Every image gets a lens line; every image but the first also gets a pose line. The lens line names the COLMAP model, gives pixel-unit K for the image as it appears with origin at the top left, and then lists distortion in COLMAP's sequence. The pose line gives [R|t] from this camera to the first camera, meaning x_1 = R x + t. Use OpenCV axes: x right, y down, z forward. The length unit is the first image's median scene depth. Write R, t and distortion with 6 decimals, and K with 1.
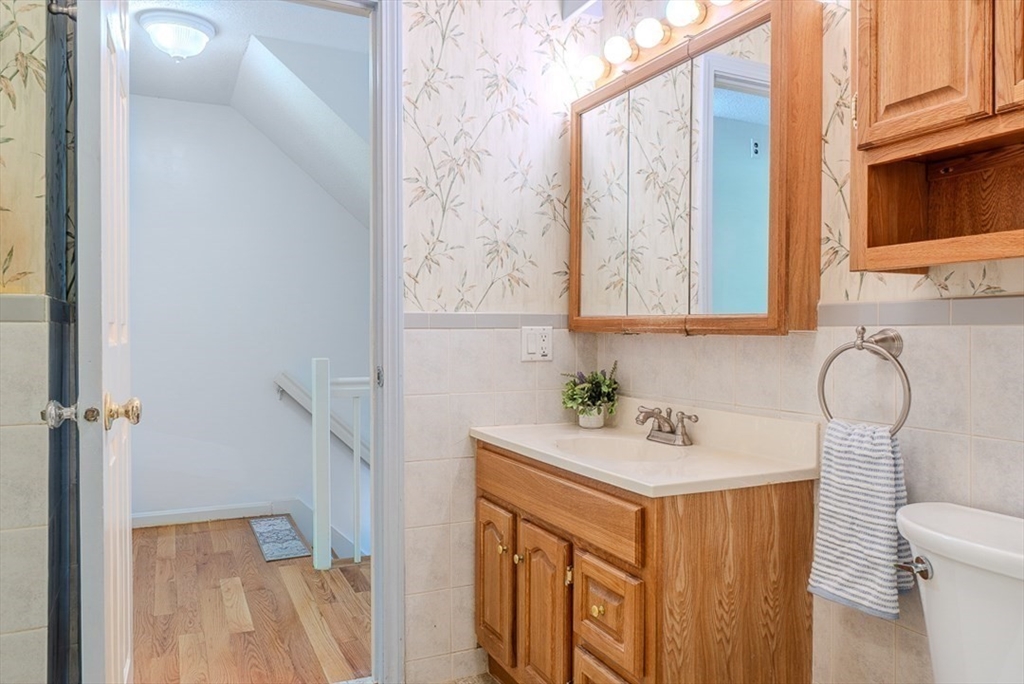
lens RADIAL K [[707.3, 0, 512.0], [0, 707.3, 342.0], [0, 0, 1]] dist [0.000219, 0.000186]
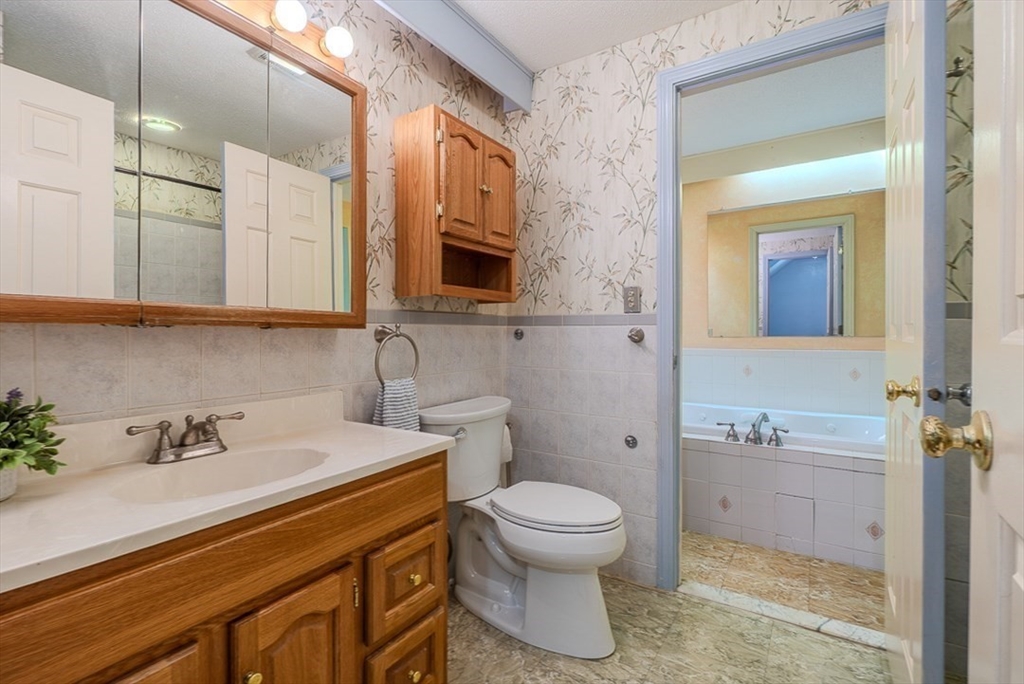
lens RADIAL K [[464.3, 0, 512.1], [0, 464.3, 326.2], [0, 0, 1]] dist [-0.000422, -0.000077]
pose [[-0.514138, 0.001384, 0.857706, -0.533469], [0.003177, 0.999995, 0.000290, -0.013006], [-0.857701, 0.002874, -0.514140, 1.147368]]
